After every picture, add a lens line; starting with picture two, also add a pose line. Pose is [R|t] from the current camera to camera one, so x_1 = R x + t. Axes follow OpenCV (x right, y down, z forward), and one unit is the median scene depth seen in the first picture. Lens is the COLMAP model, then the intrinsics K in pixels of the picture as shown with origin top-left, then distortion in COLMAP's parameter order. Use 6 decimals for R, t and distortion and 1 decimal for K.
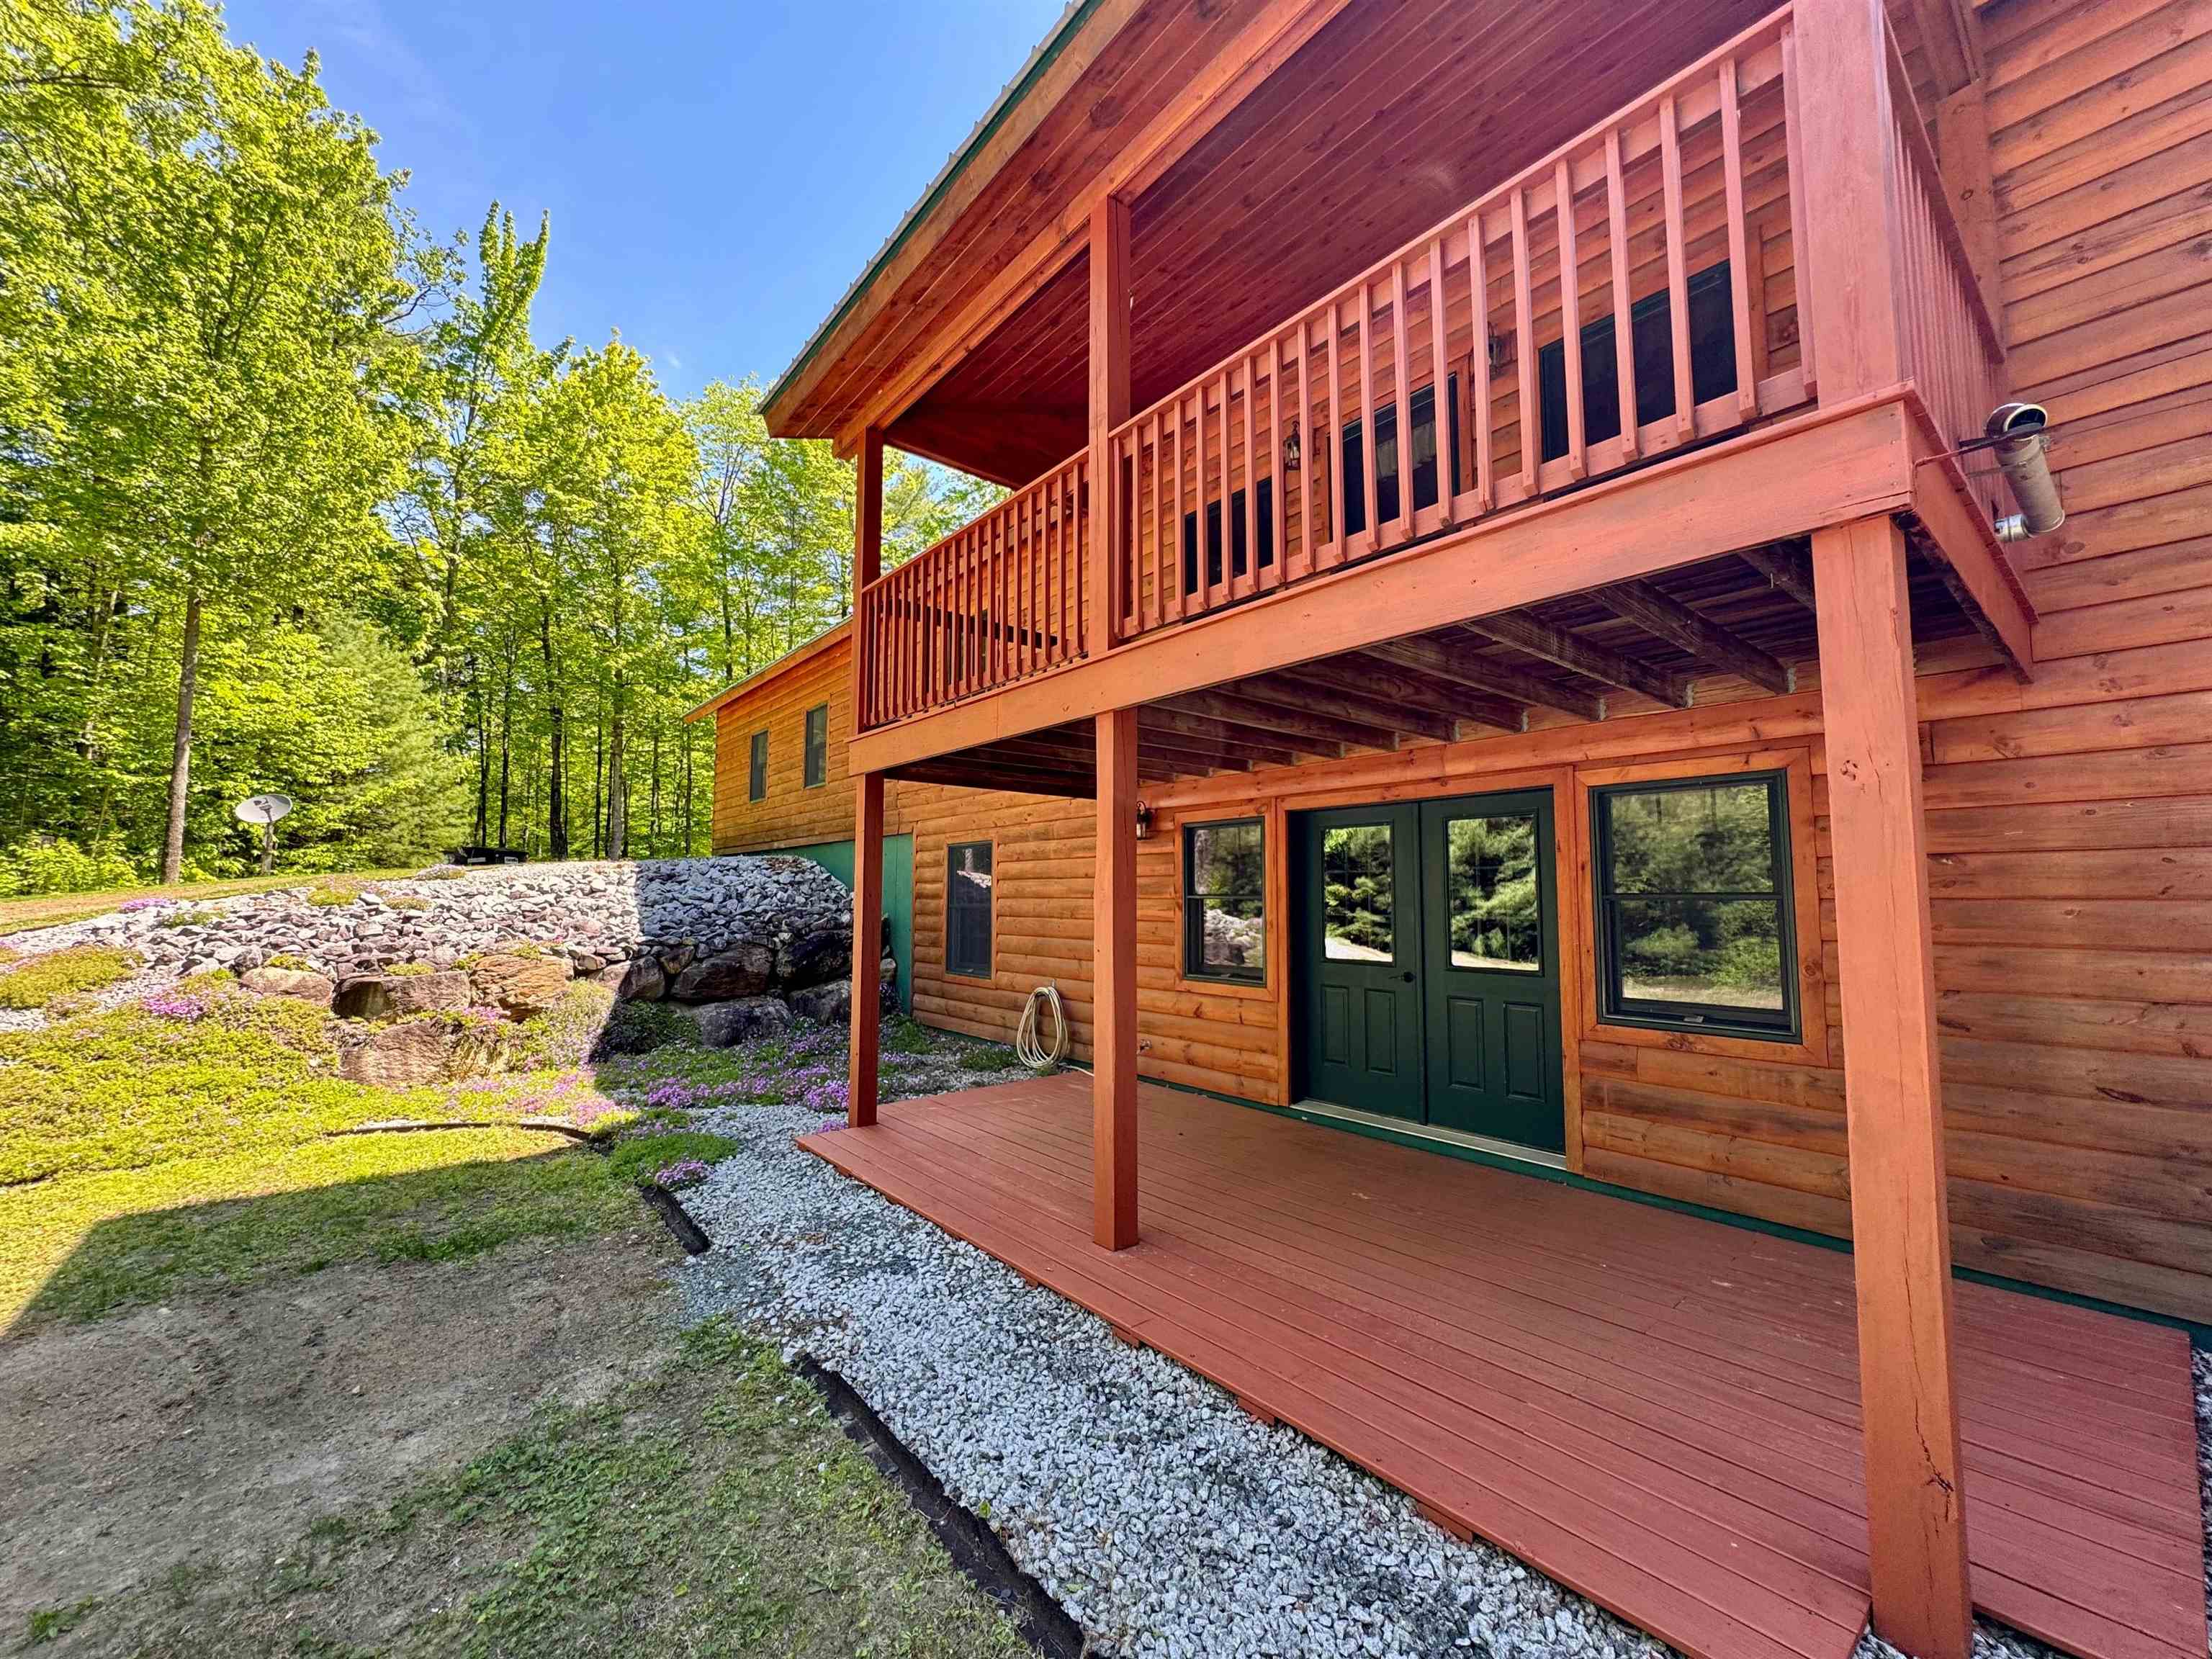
lens RADIAL K [[886.6, 0, 1099.5], [0, 886.6, 830.0], [0, 0, 1]] dist [-0.001820, -0.000158]
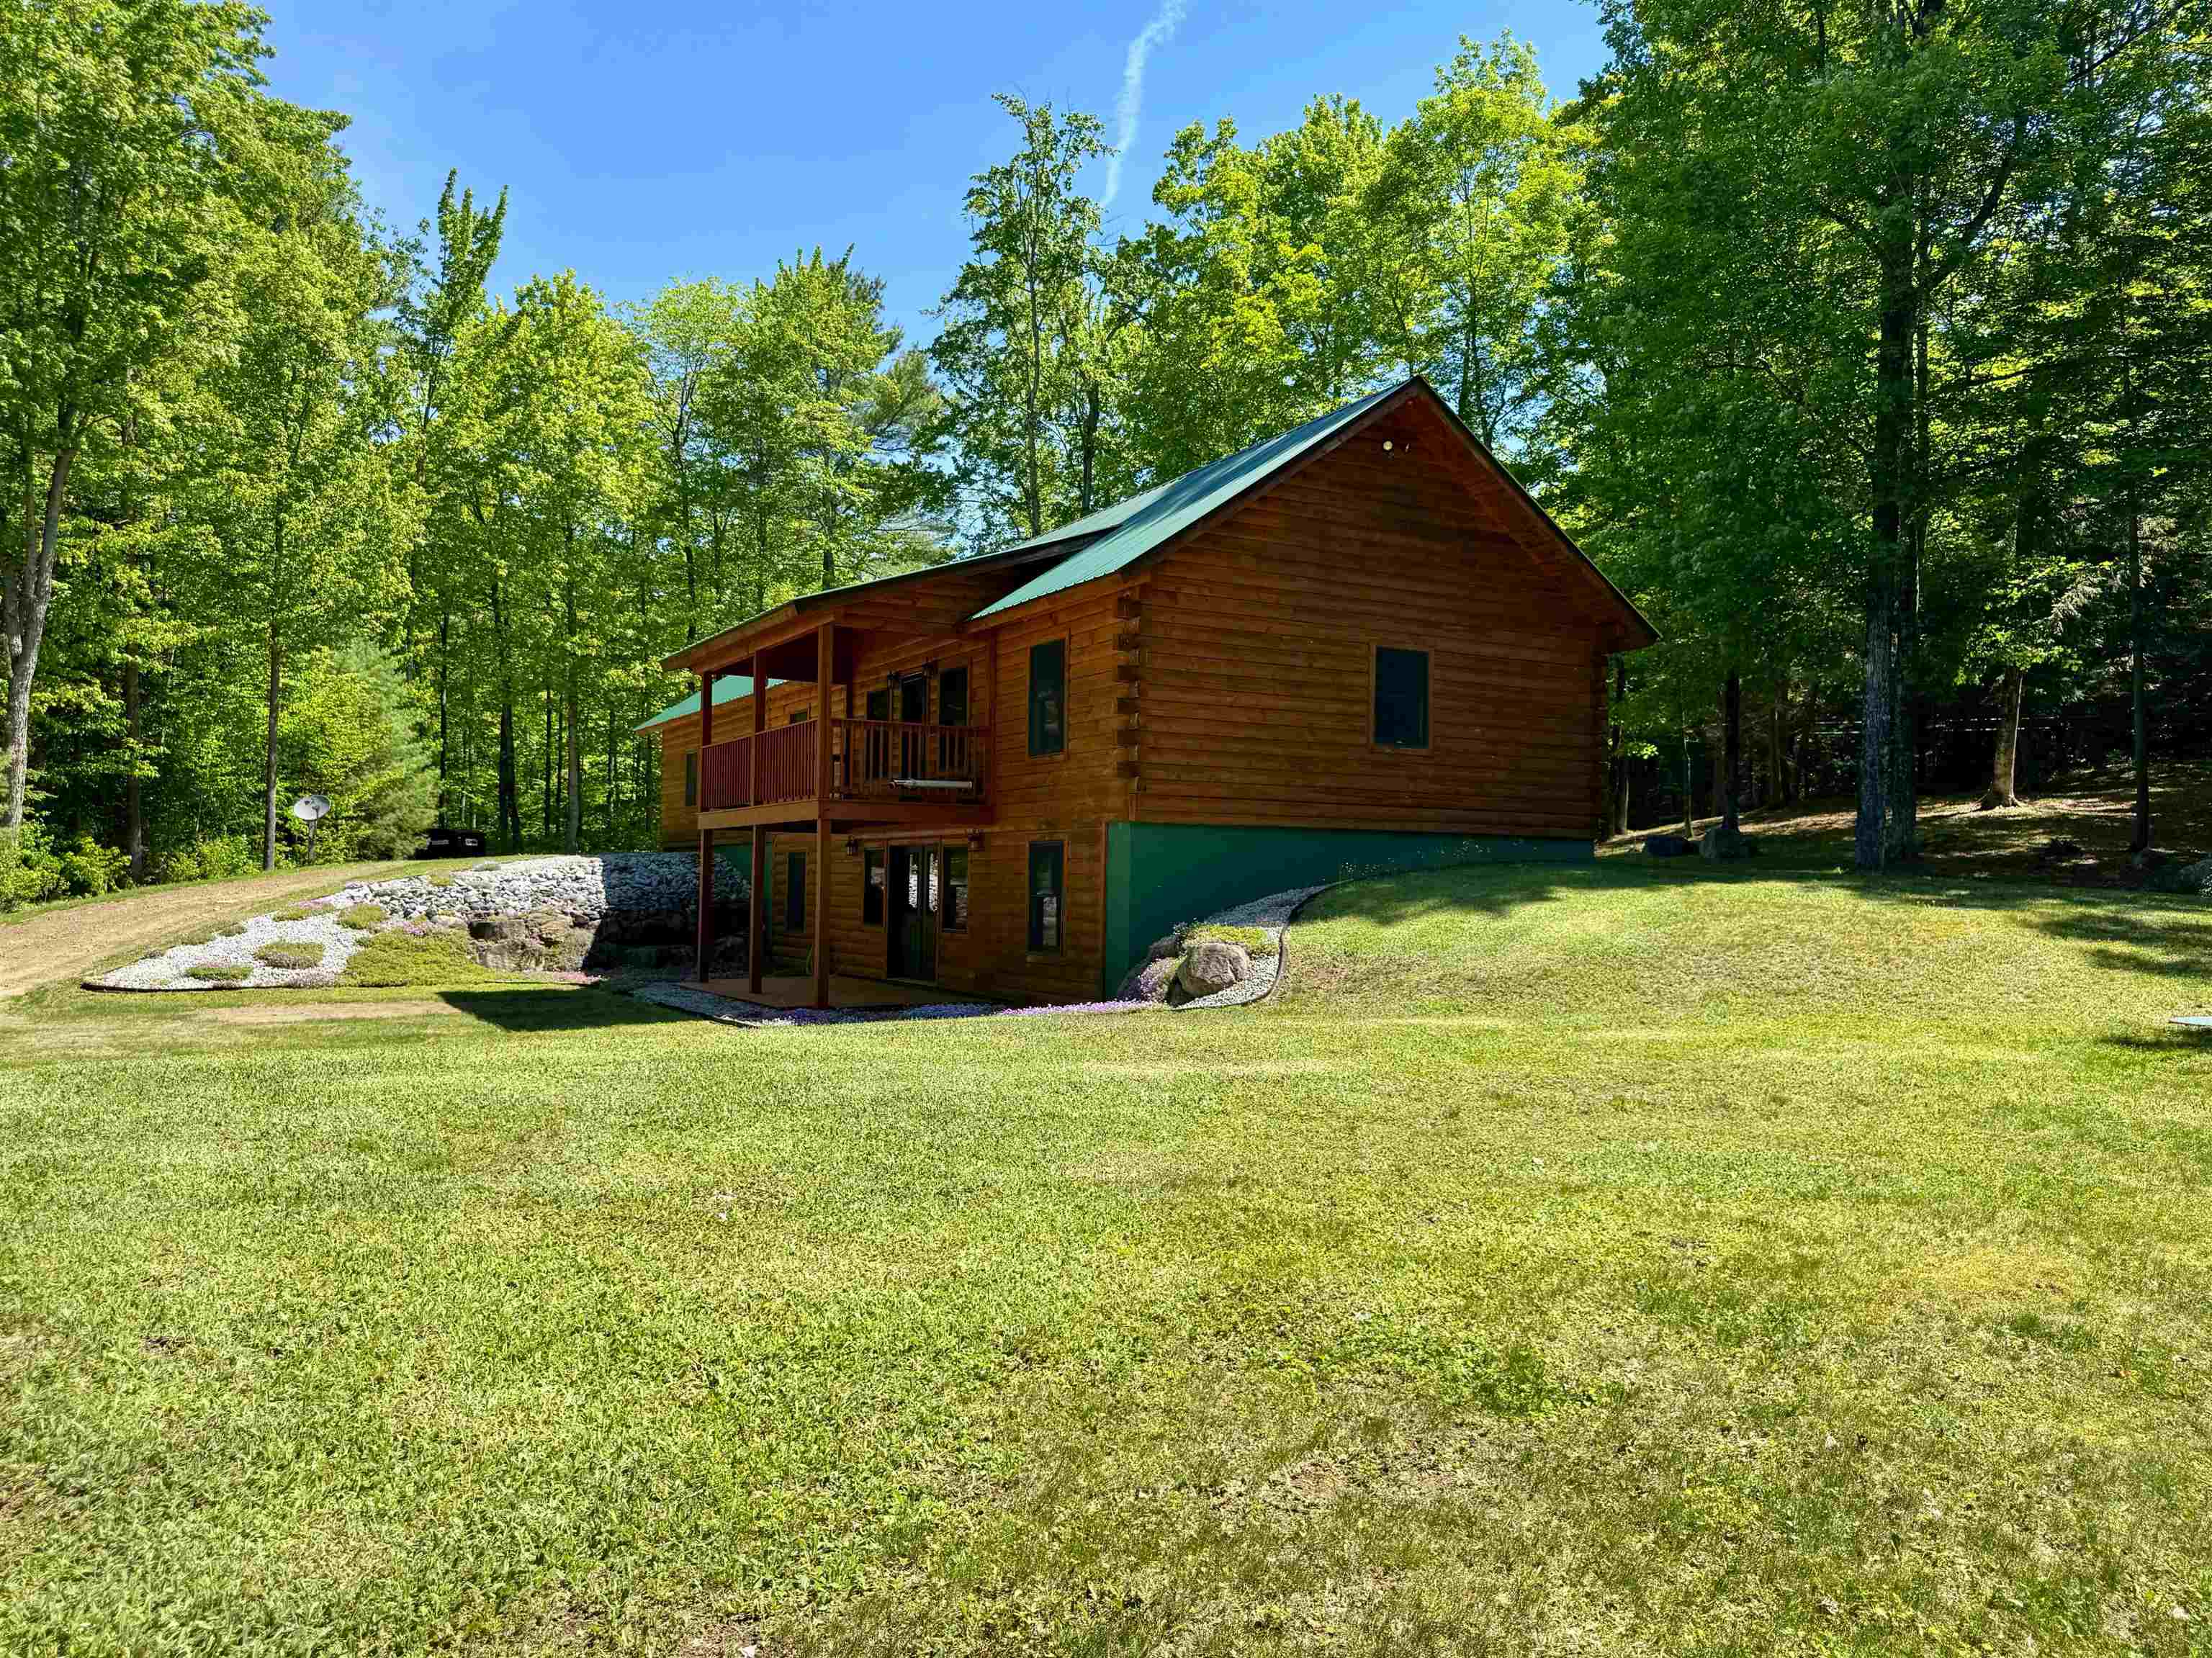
lens RADIAL K [[1545.2, 0, 1108.6], [0, 1545.2, 827.7], [0, 0, 1]] dist [0.006004, 0.001853]
pose [[0.987289, 0.005534, -0.158841, 0.975931], [0.000951, 0.999170, 0.040726, -0.161655], [0.158934, -0.040359, 0.986464, -1.908733]]
